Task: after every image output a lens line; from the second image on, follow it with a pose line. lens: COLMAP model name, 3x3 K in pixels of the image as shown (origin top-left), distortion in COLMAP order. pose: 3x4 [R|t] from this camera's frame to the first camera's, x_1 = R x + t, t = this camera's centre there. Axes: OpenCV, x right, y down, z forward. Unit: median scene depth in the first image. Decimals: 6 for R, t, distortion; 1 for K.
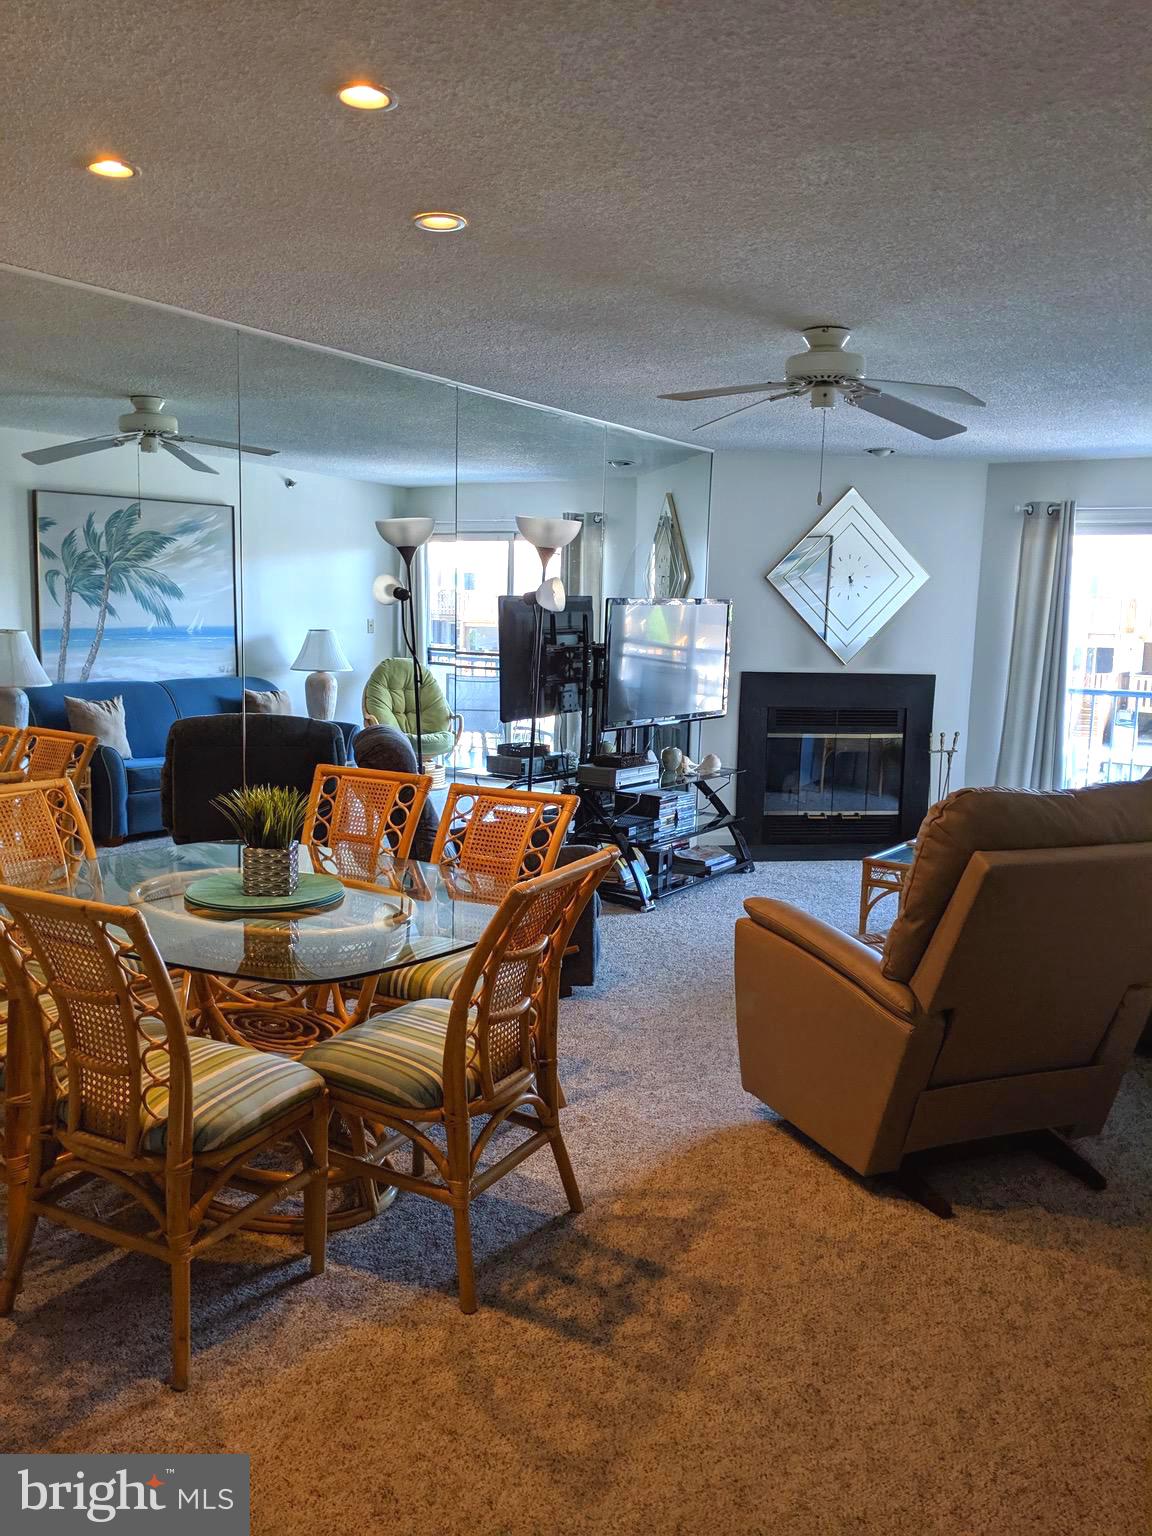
lens RADIAL K [[1225.5, 0, 573.7], [0, 1225.5, 767.5], [0, 0, 1]] dist [0.031614, -0.023423]
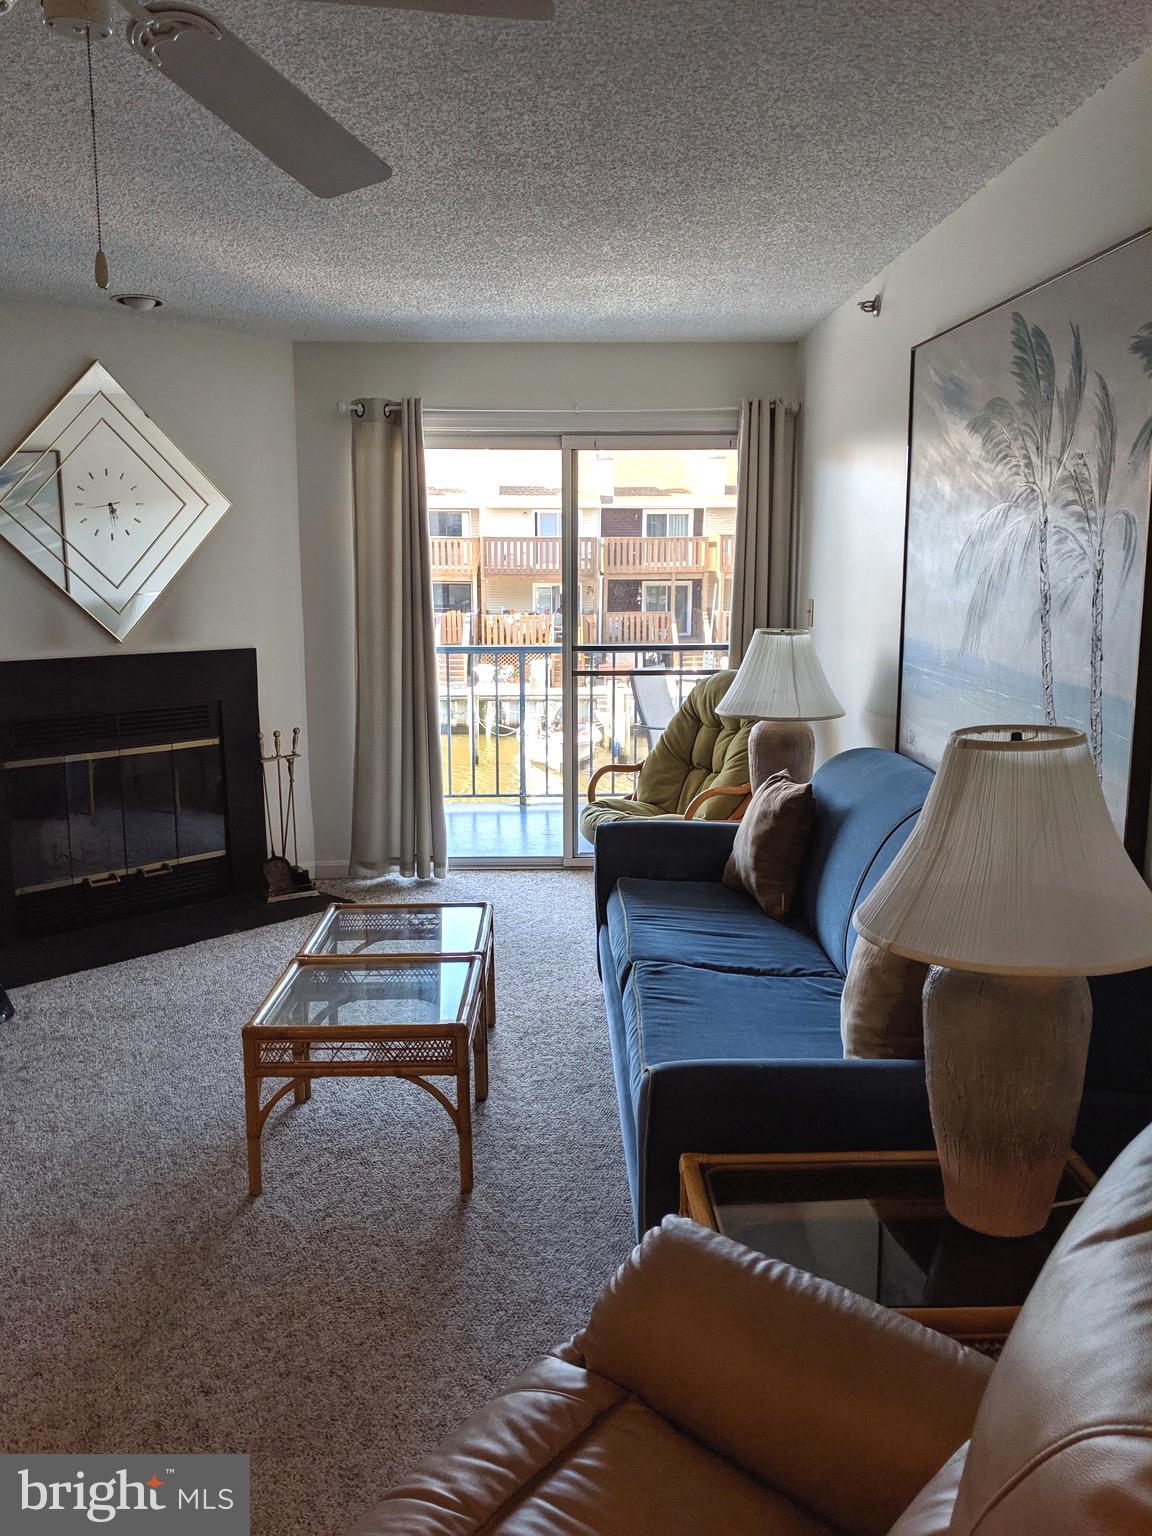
lens RADIAL K [[1225.5, 0, 574.1], [0, 1225.5, 770.6], [0, 0, 1]] dist [0.031614, -0.023423]
pose [[0.823340, -0.122504, 0.554170, 0.050874], [0.093400, 0.992361, 0.080603, -0.046424], [-0.559811, -0.014604, 0.828492, 0.329263]]
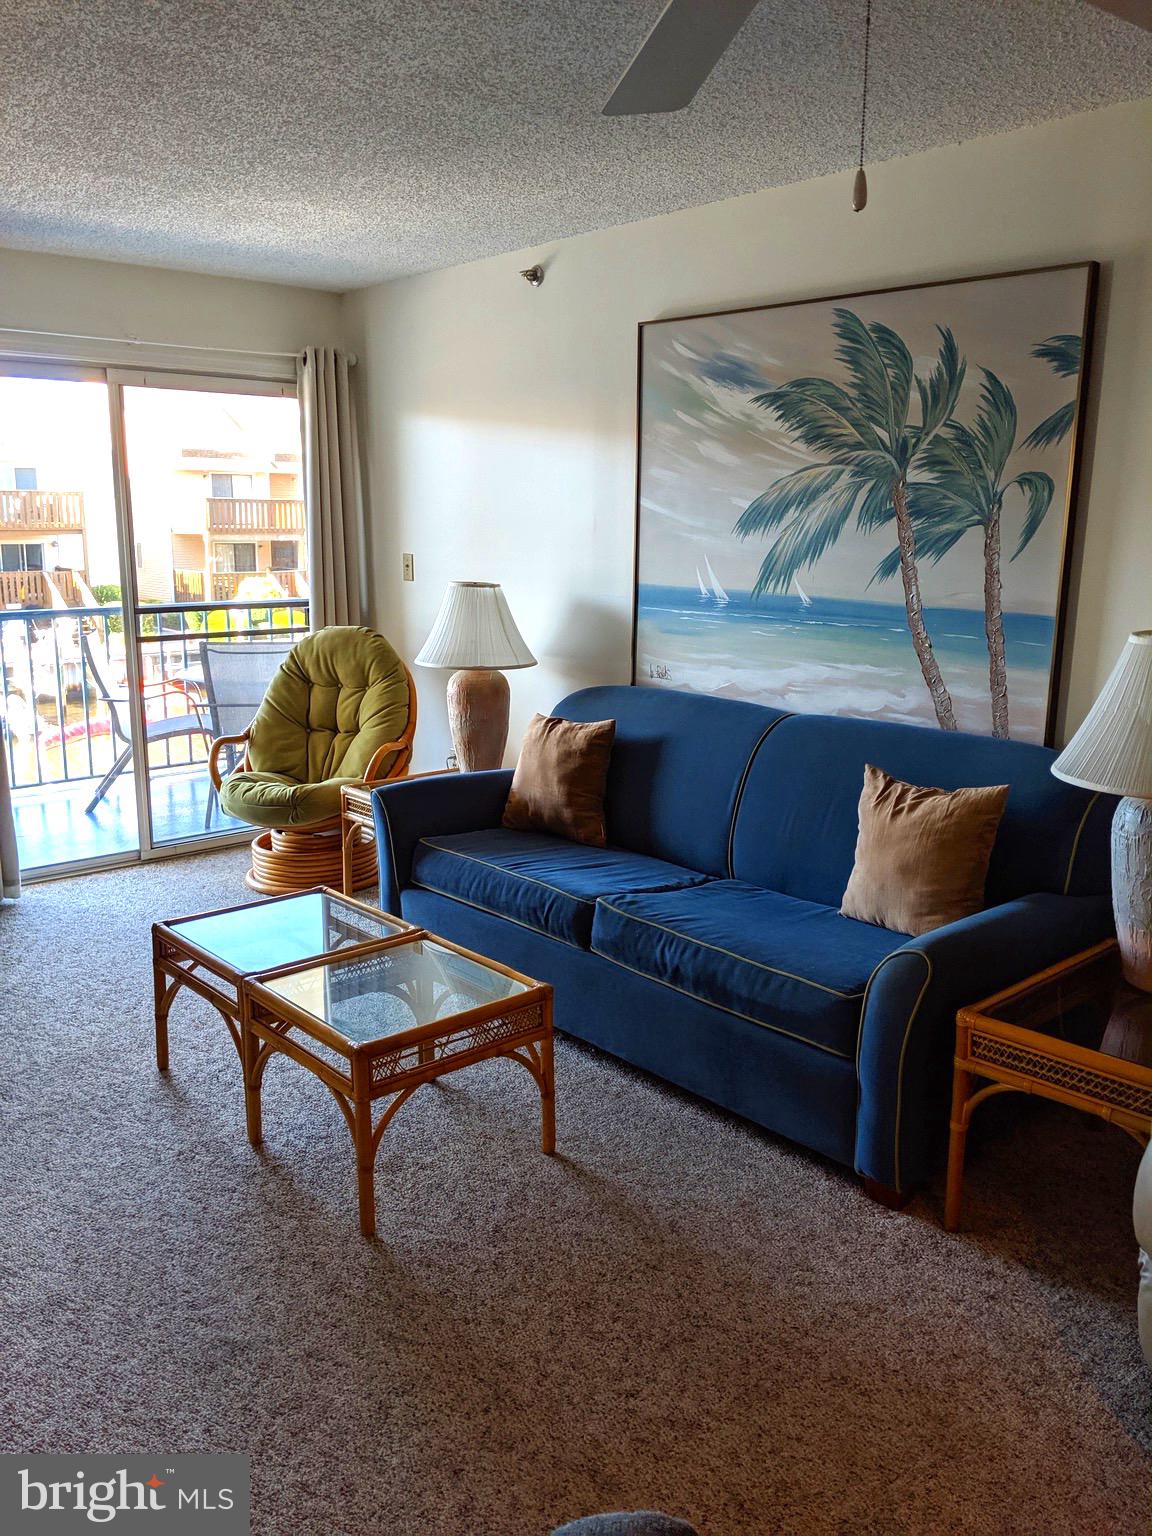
lens RADIAL K [[1225.5, 0, 586.4], [0, 1225.5, 764.7], [0, 0, 1]] dist [0.031614, -0.023423]
pose [[0.258631, -0.209291, 0.943031, -0.103635], [0.122110, 0.975498, 0.183008, -0.071396], [-0.958227, 0.067822, 0.277850, 0.537789]]
